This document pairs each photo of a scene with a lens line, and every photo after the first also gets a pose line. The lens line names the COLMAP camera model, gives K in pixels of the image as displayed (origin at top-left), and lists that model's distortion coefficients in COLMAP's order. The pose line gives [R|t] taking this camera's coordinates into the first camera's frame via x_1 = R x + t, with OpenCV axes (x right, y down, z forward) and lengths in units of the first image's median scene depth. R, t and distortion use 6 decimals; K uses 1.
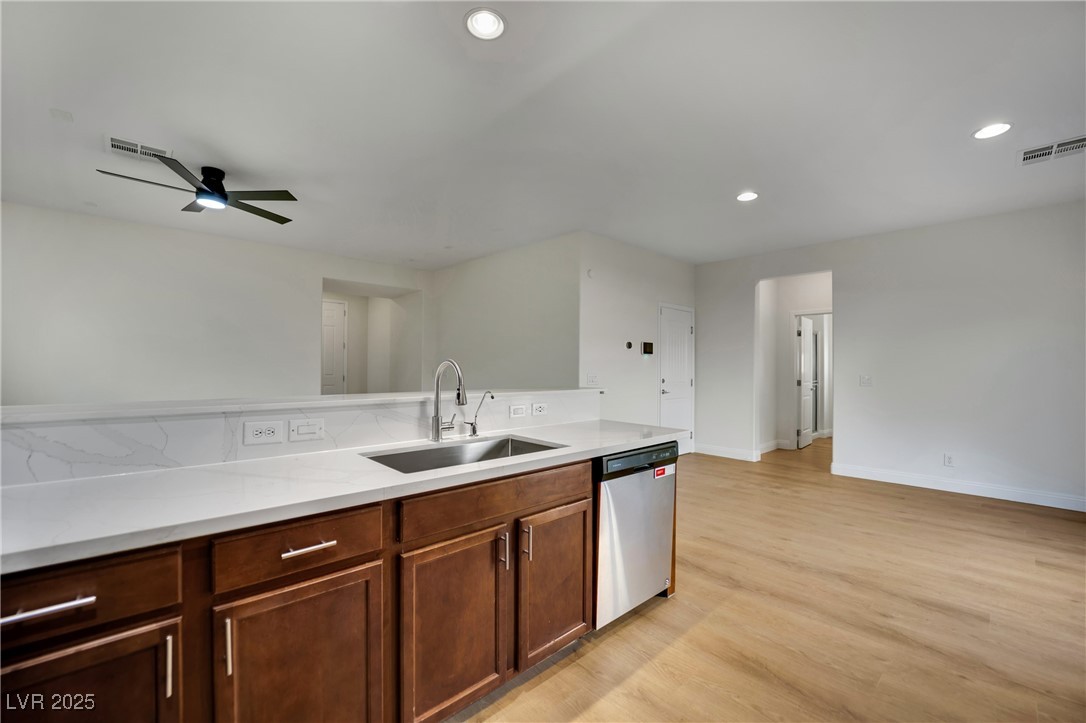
lens RADIAL K [[445.9, 0, 554.8], [0, 445.9, 359.9], [0, 0, 1]] dist [-0.015632, -0.000001]
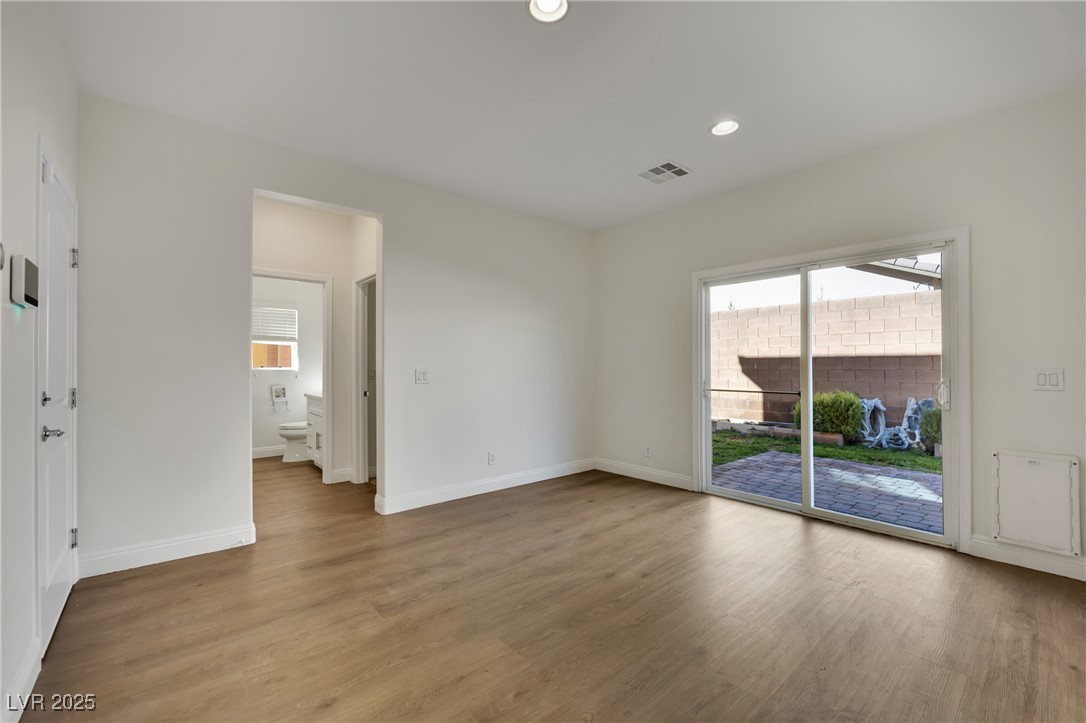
lens RADIAL K [[445.9, 0, 554.8], [0, 445.9, 359.9], [0, 0, 1]] dist [-0.015632, -0.000001]
pose [[0.035485, 0.005795, 0.999353, -0.094552], [-0.021964, 0.999746, -0.005017, 0.033206], [-0.999129, -0.021772, 0.035603, 1.441576]]
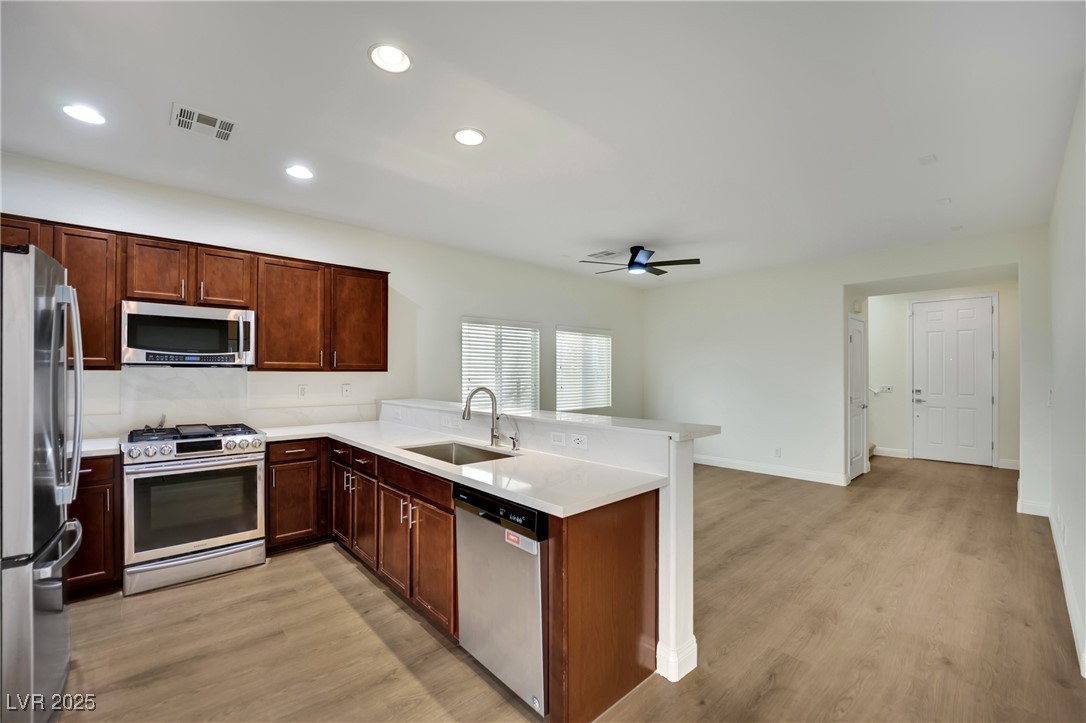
lens RADIAL K [[448.5, 0, 542.5], [0, 448.5, 366.4], [0, 0, 1]] dist [-0.031383, 0.000163]
pose [[-0.026920, -0.020721, -0.999423, 0.866938], [0.012336, 0.999702, -0.021059, -0.024581], [0.999561, -0.012895, -0.026656, 0.919381]]
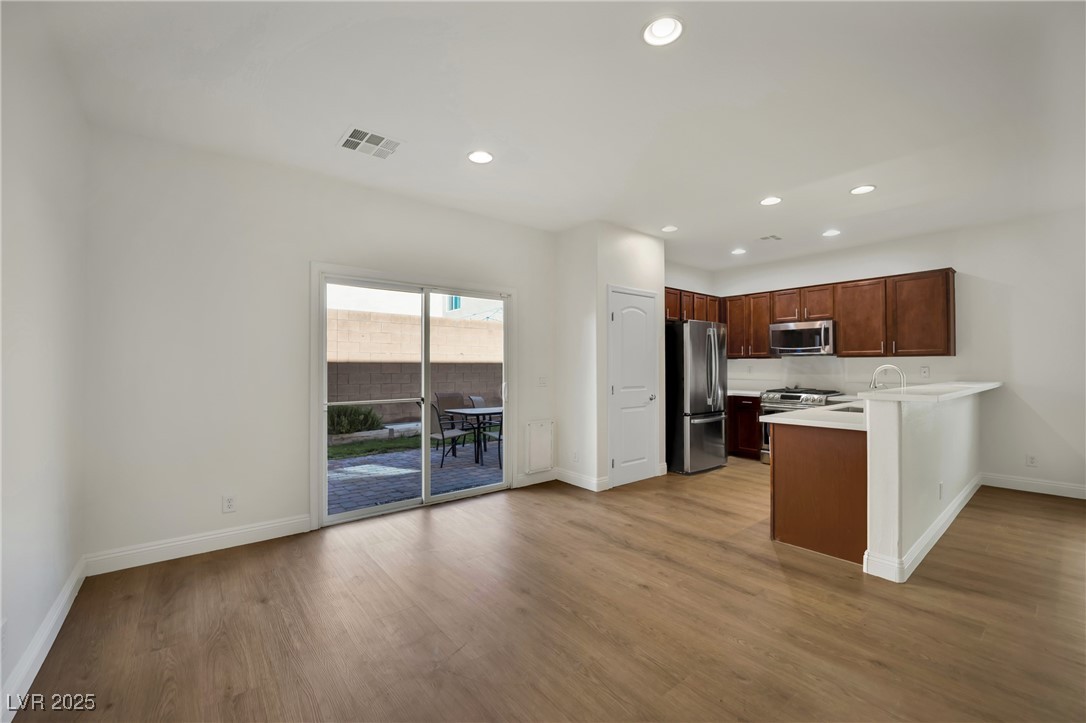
lens RADIAL K [[448.5, 0, 542.5], [0, 448.5, 366.4], [0, 0, 1]] dist [-0.031383, 0.000163]
pose [[-0.995739, -0.003552, 0.092152, 0.771798], [-0.004853, 0.999892, -0.013896, 0.028448], [-0.092093, -0.014284, -0.995648, 2.220435]]
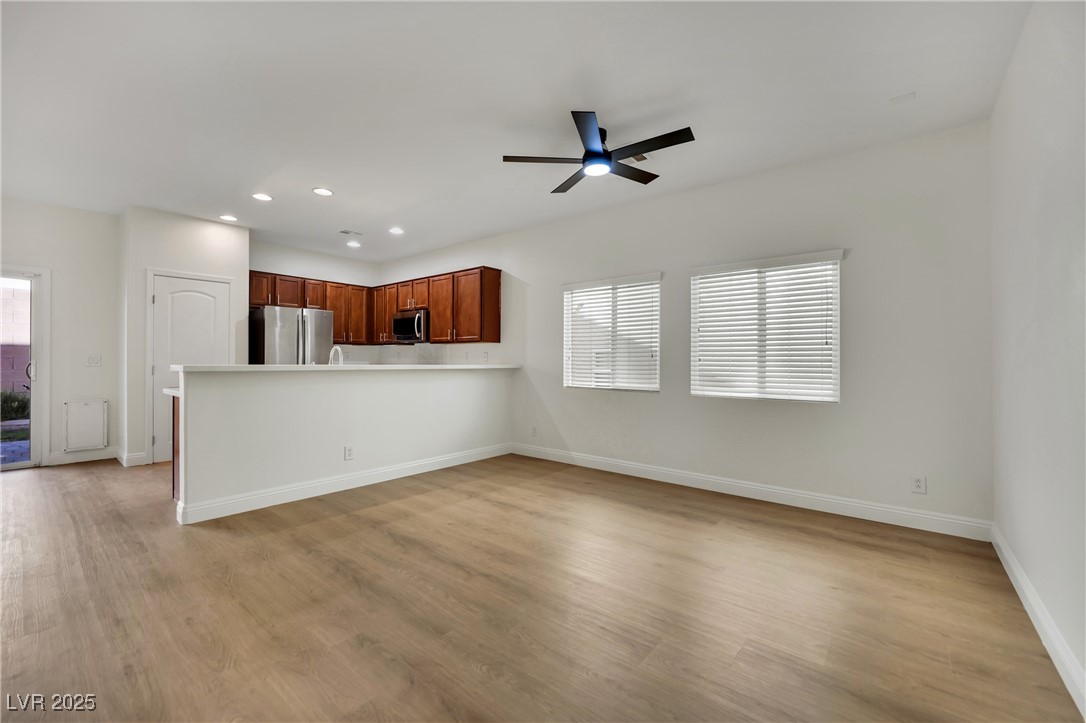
lens RADIAL K [[467.0, 0, 555.5], [0, 467.0, 360.8], [0, 0, 1]] dist [-0.027716, 0.000218]
pose [[-0.993925, -0.014057, -0.109159, -0.787950], [-0.012338, 0.999789, -0.016405, 0.068766], [0.109367, -0.014959, -0.993889, 2.485797]]
